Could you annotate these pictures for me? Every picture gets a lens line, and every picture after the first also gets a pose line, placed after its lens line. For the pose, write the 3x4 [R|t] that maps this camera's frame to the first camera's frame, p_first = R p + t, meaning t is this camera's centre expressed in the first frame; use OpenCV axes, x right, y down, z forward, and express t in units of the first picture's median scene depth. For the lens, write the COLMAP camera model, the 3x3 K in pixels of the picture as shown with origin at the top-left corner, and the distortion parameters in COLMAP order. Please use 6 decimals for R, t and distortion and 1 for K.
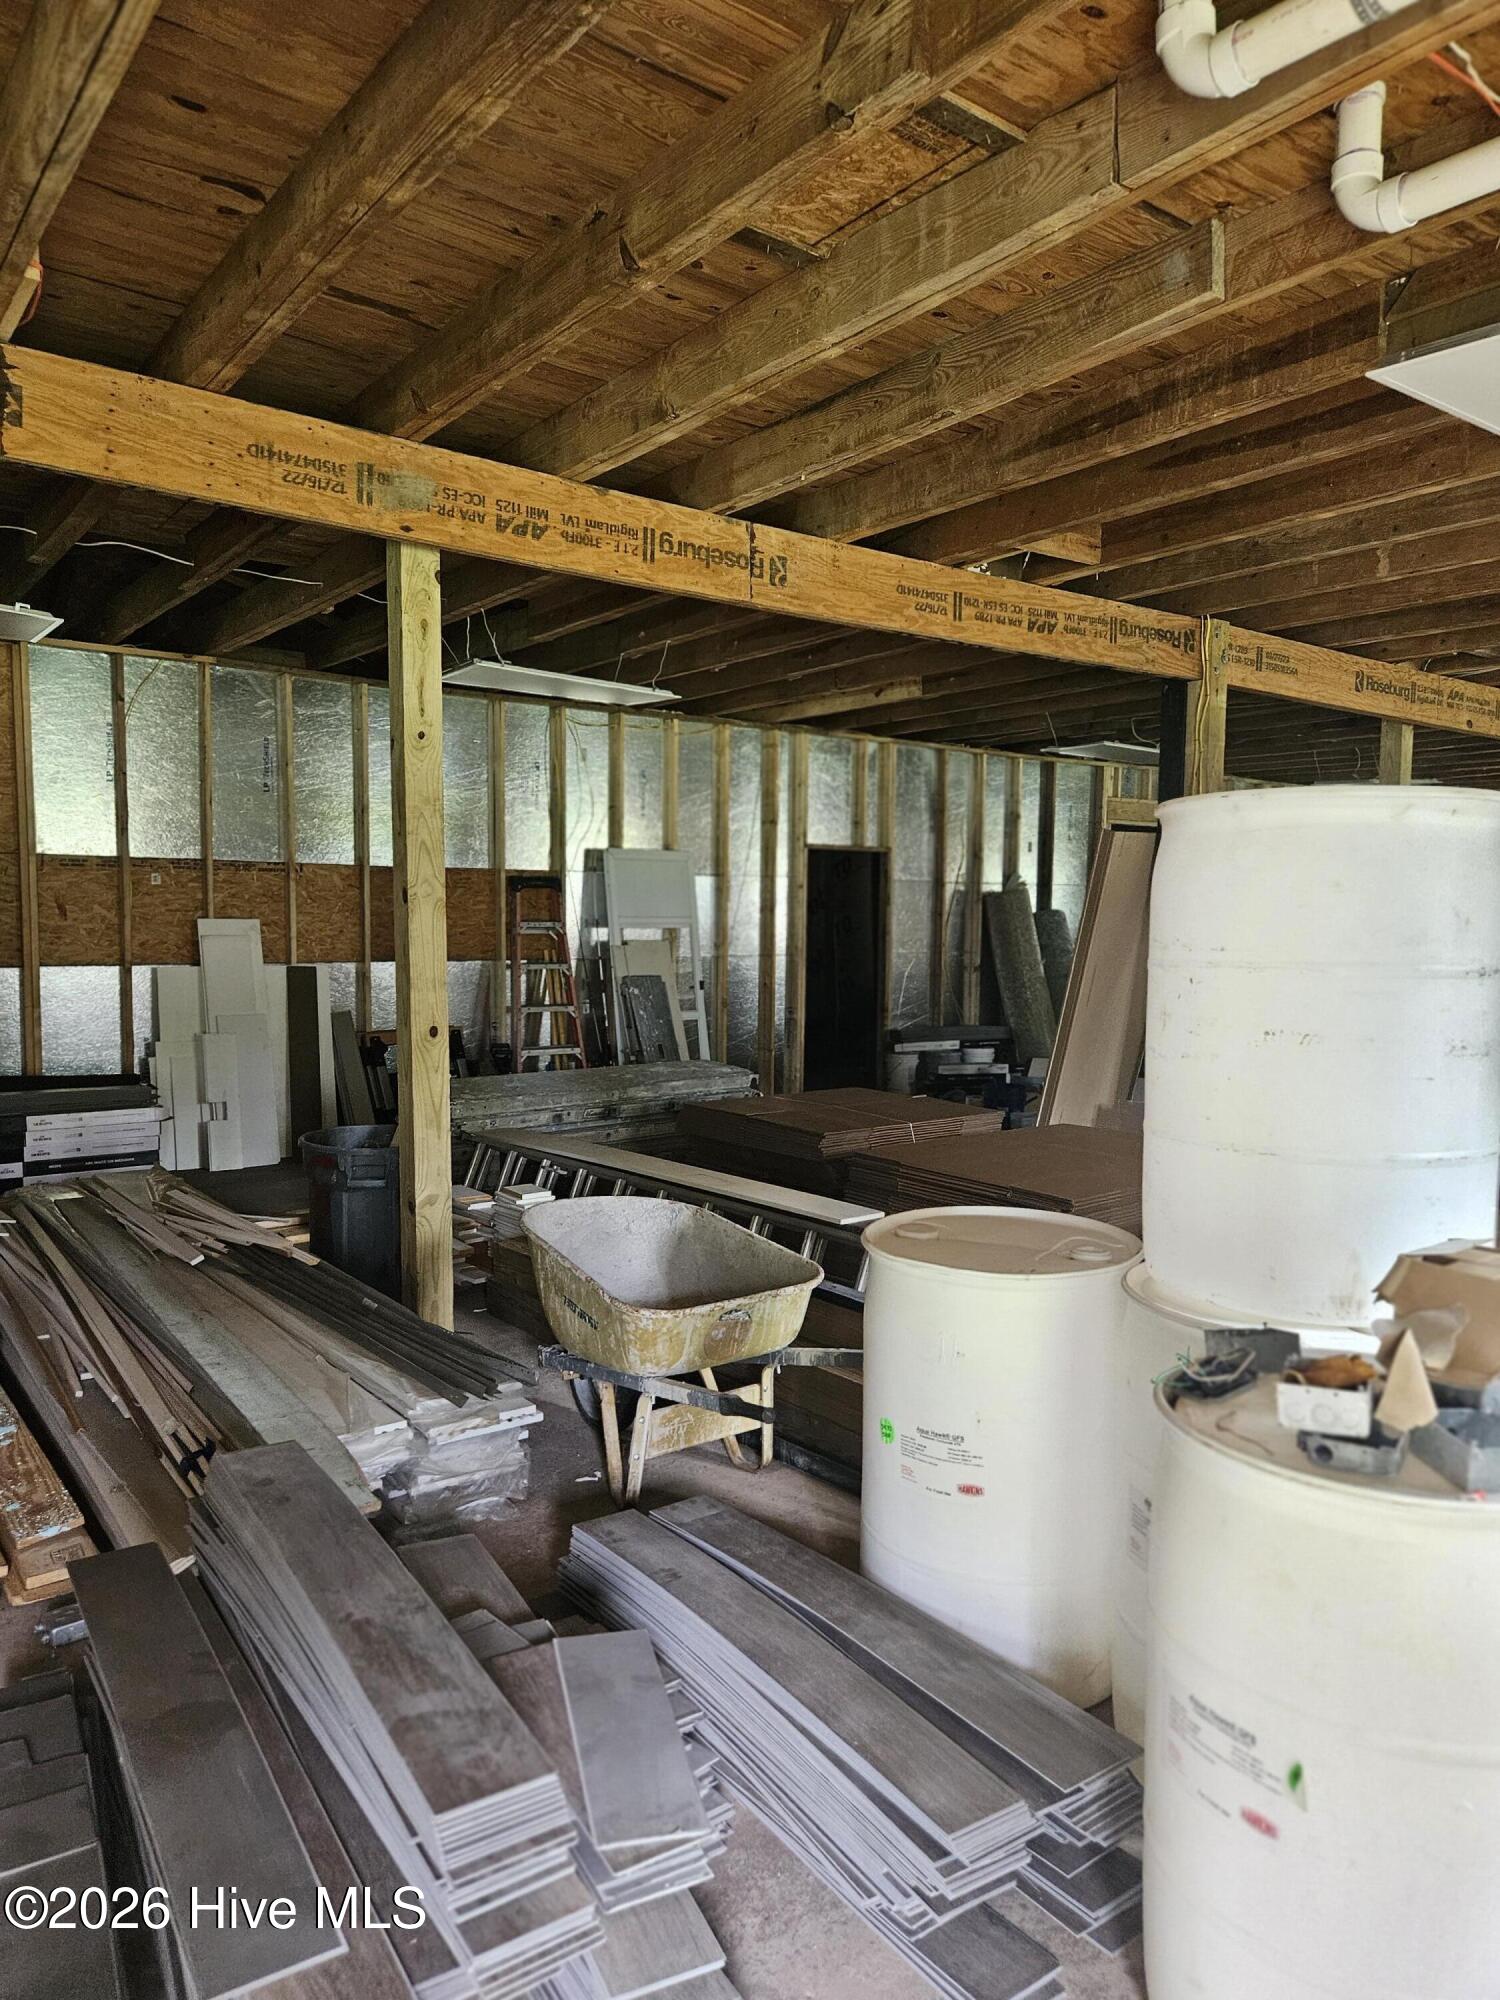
lens RADIAL K [[1343.8, 0, 762.3], [0, 1343.8, 1011.8], [0, 0, 1]] dist [0.072077, -0.059279]
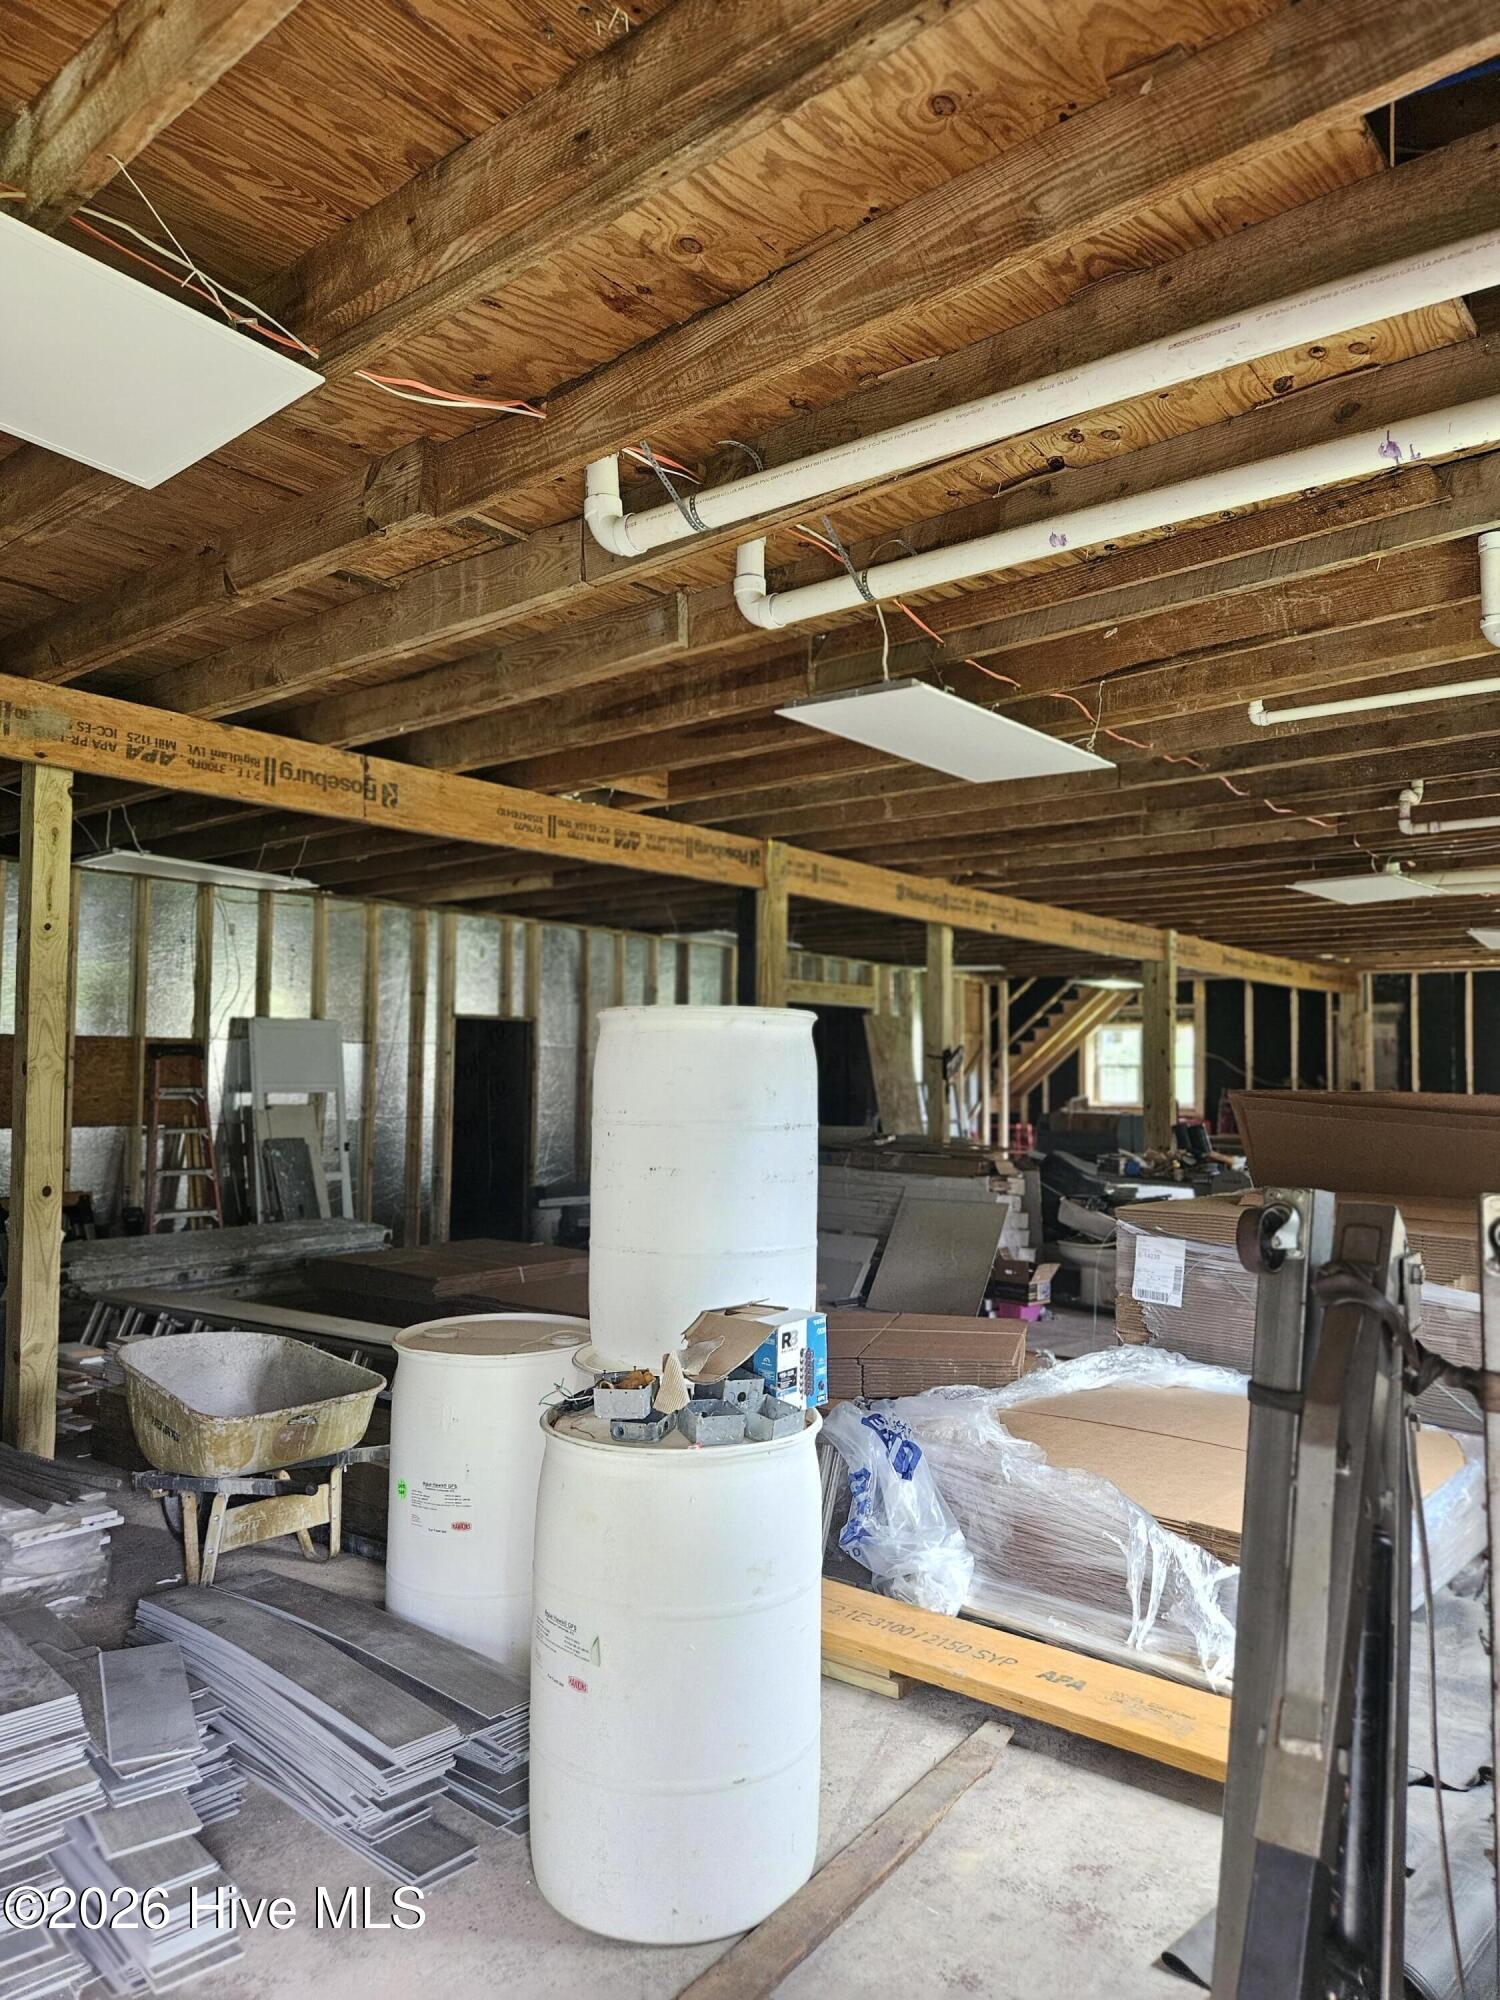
lens RADIAL K [[1343.8, 0, 762.3], [0, 1343.8, 1011.8], [0, 0, 1]] dist [0.072077, -0.059279]
pose [[0.975706, 0.009779, 0.218867, 0.082303], [0.016311, 0.992988, -0.117081, 0.009277], [-0.218477, 0.117807, 0.968705, -0.227264]]
